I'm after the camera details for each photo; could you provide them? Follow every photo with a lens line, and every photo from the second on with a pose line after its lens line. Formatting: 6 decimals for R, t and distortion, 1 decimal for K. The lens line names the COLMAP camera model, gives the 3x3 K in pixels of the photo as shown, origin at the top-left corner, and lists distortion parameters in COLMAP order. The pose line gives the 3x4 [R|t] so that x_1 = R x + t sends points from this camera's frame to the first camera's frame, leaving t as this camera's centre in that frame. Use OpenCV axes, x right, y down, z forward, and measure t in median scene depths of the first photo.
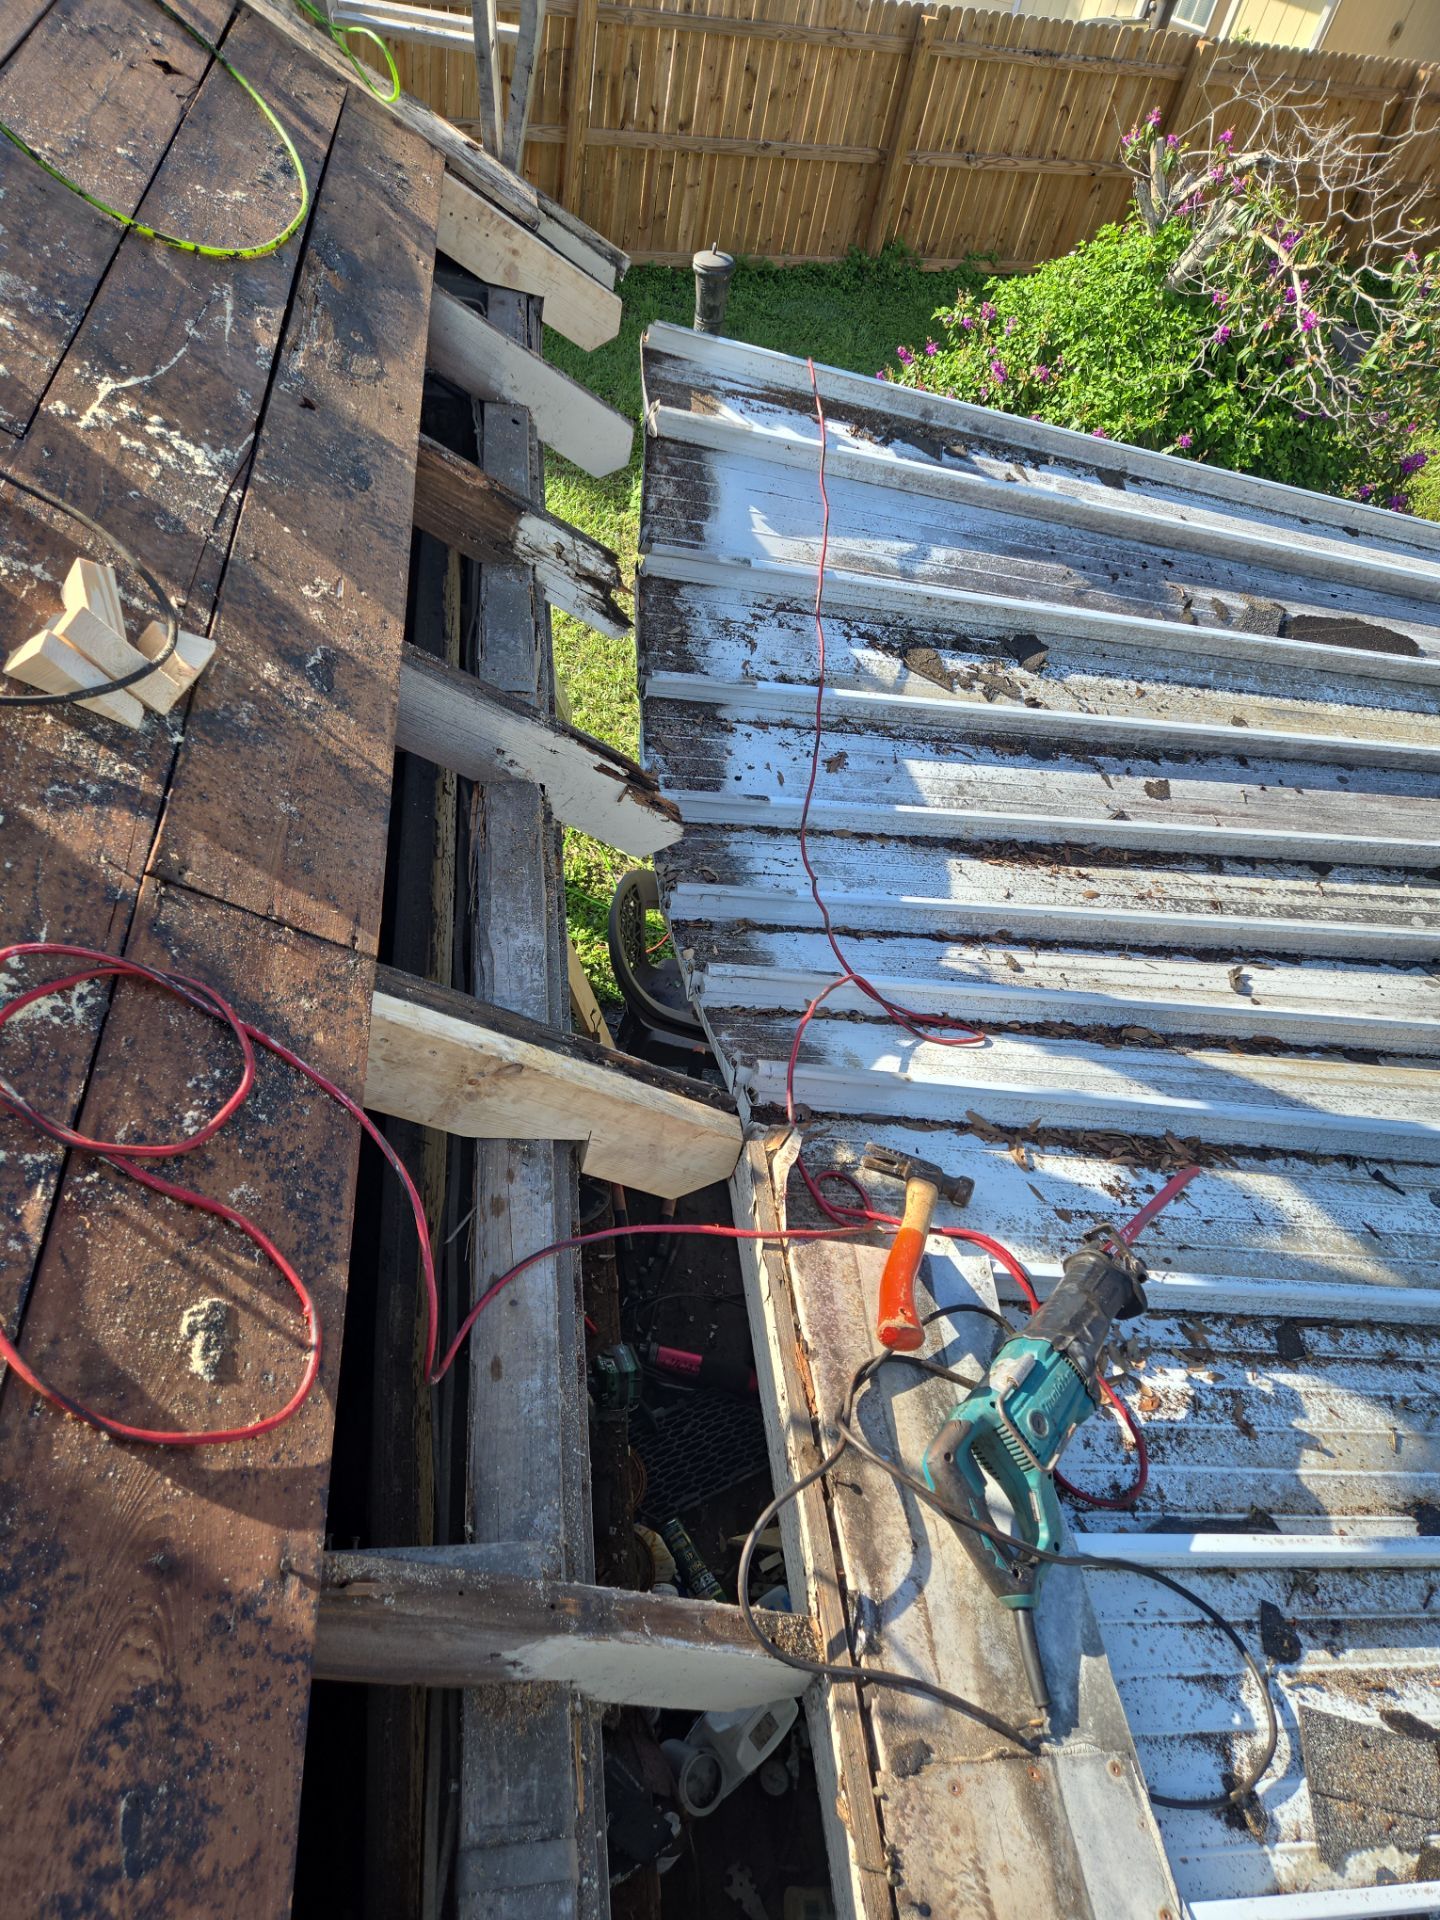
lens RADIAL K [[1287.0, 0, 717.0], [0, 1287.0, 957.3], [0, 0, 1]] dist [0.081099, -0.071828]
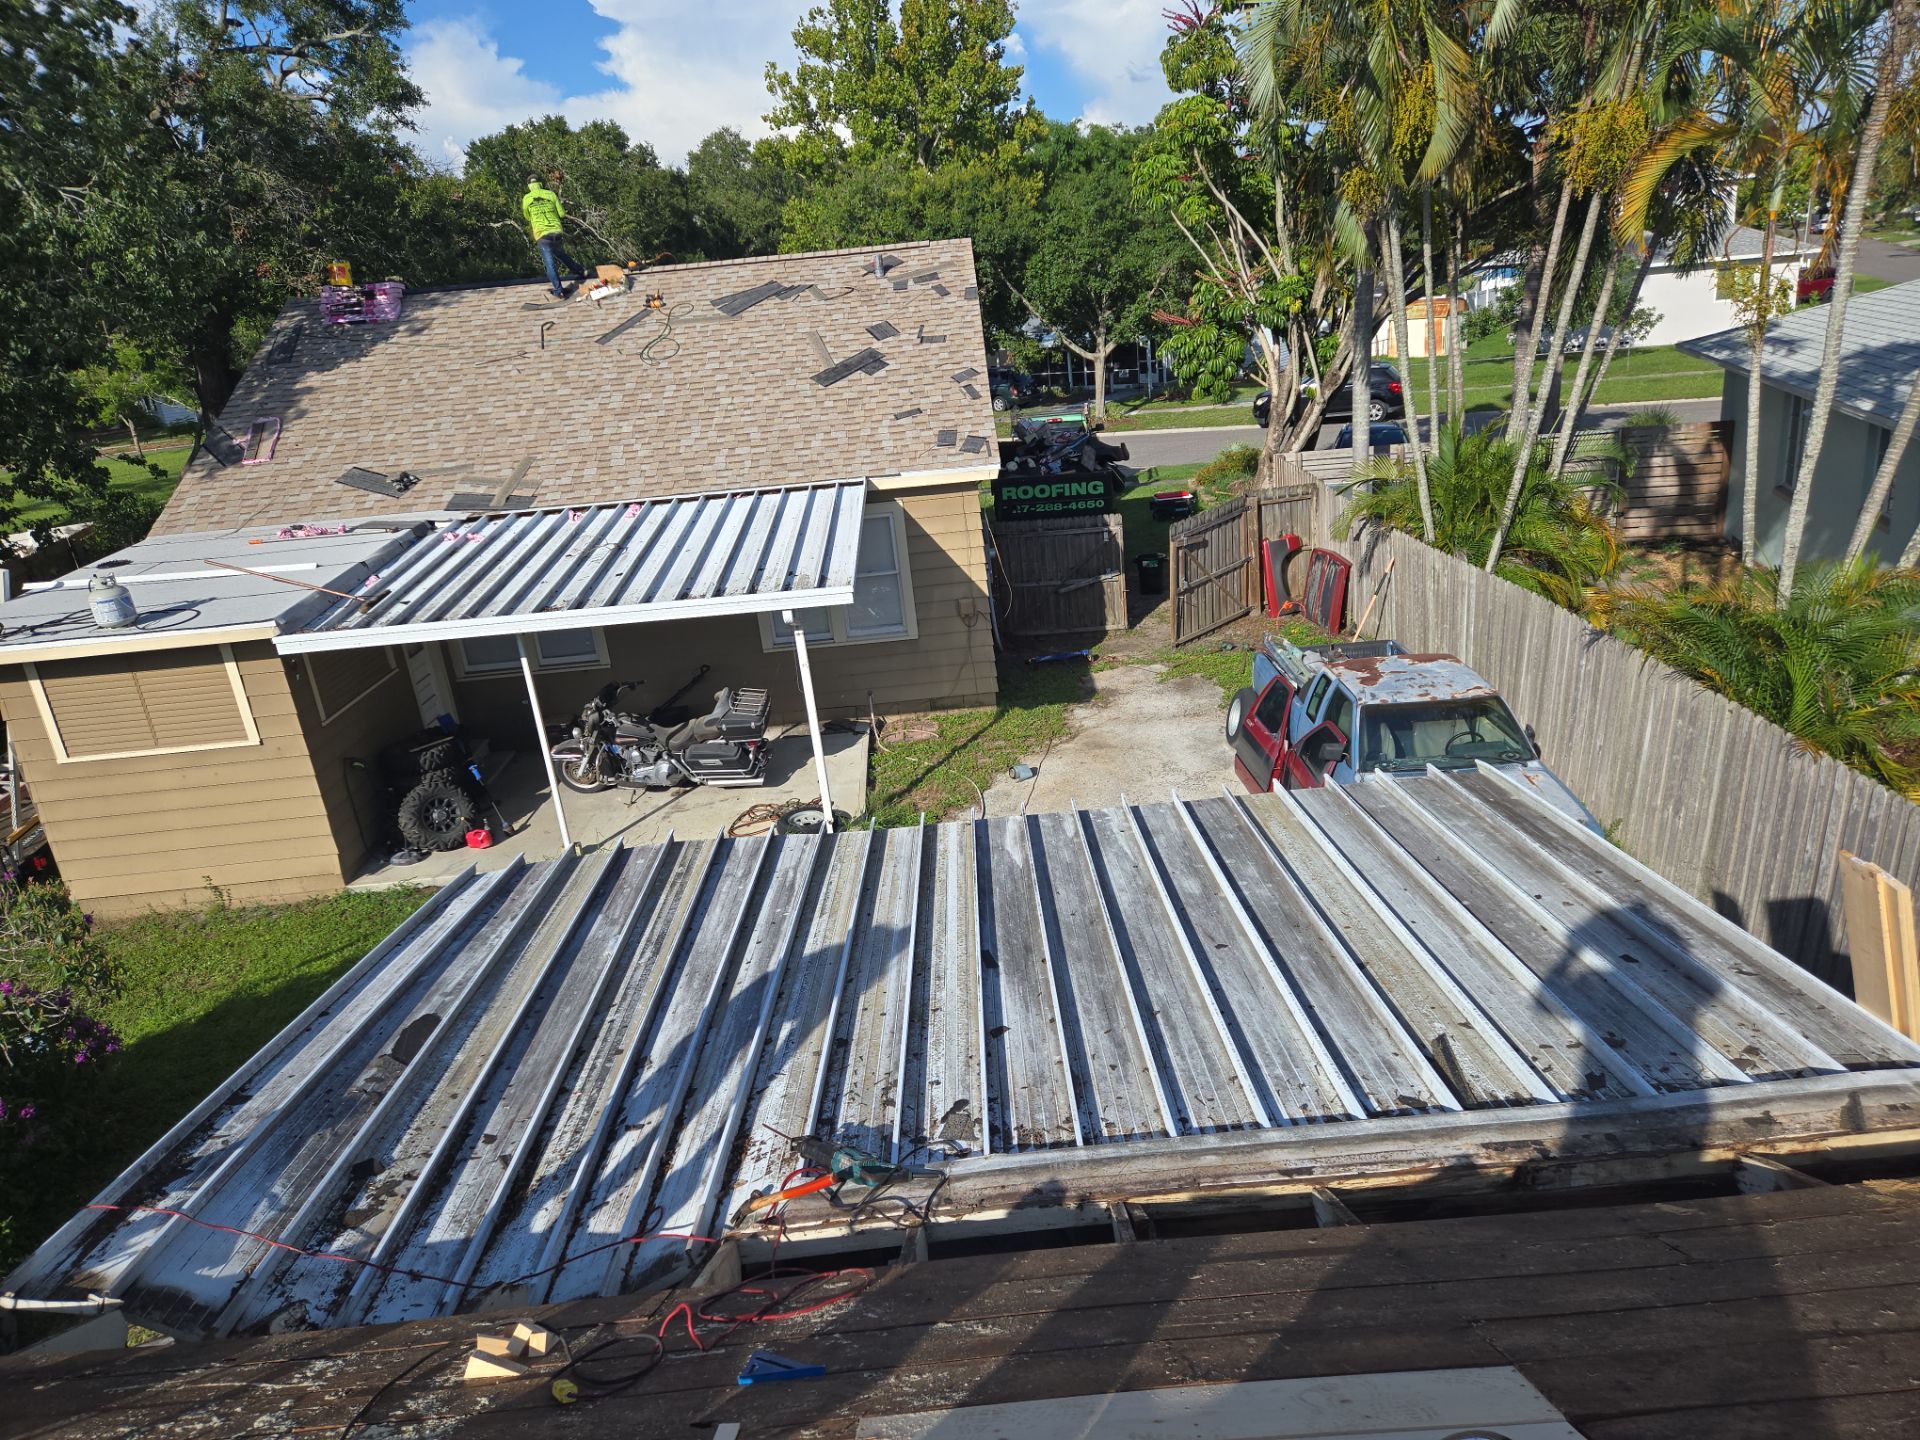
lens RADIAL K [[1287.0, 0, 948.8], [0, 1287.0, 746.0], [0, 0, 1]] dist [0.081099, -0.071828]
pose [[0.073361, -0.512897, 0.855310, -1.420024], [0.800975, 0.541265, 0.255875, -0.606961], [-0.594186, 0.666310, 0.450525, -0.893263]]
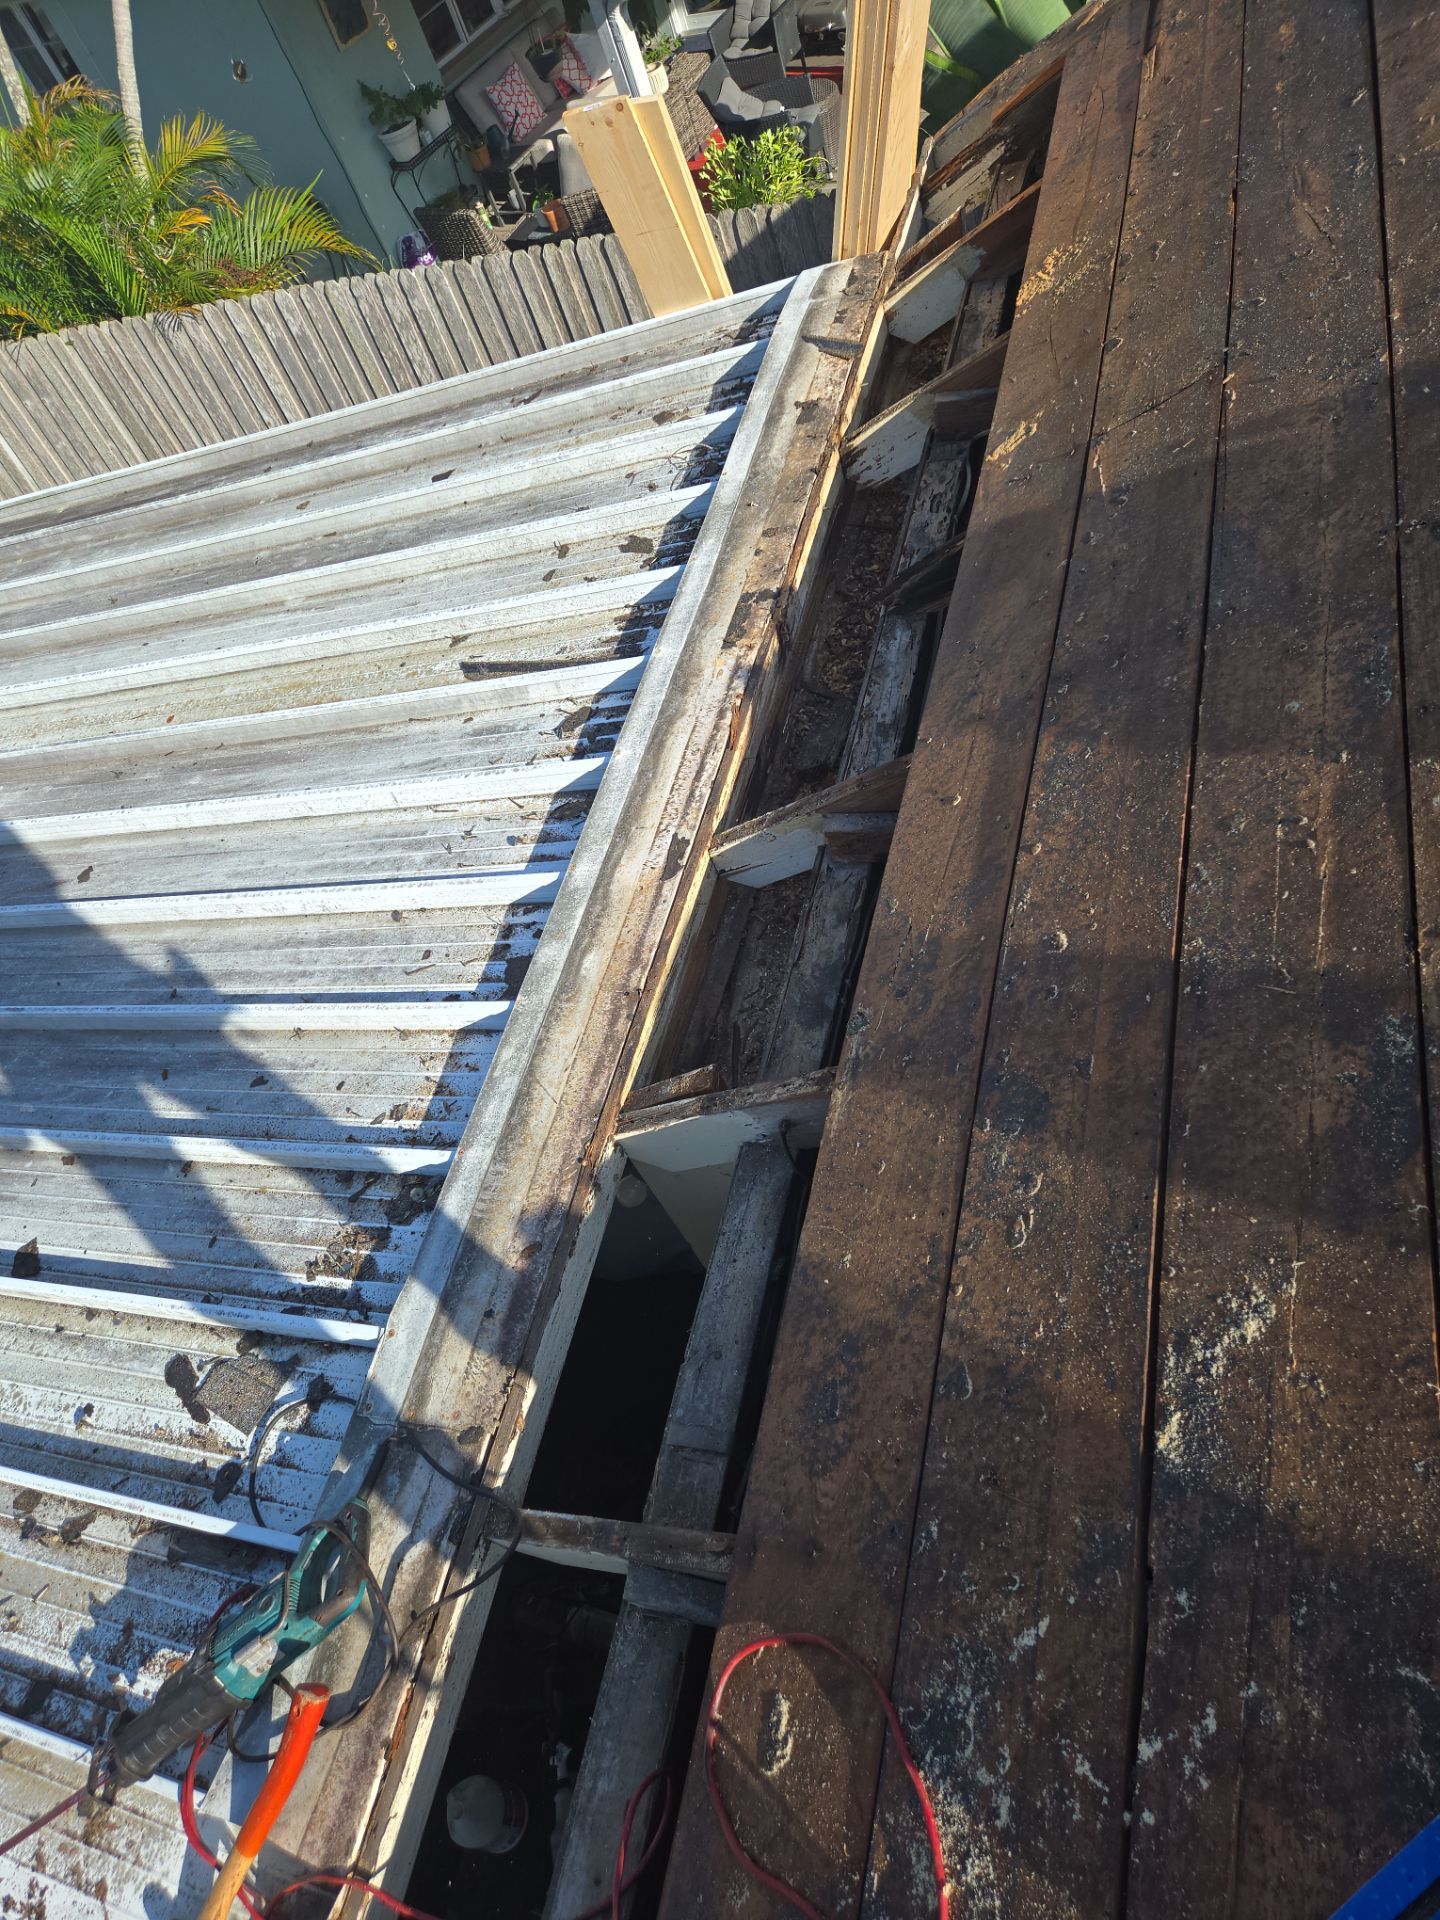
lens RADIAL K [[1297.4, 0, 706.5], [0, 1297.4, 961.8], [0, 0, 1]] dist [0.064214, -0.046660]
pose [[-0.927411, -0.214638, 0.306332, -0.315501], [0.348862, -0.200939, 0.915379, -0.418349], [-0.134921, 0.955800, 0.261232, -0.013764]]
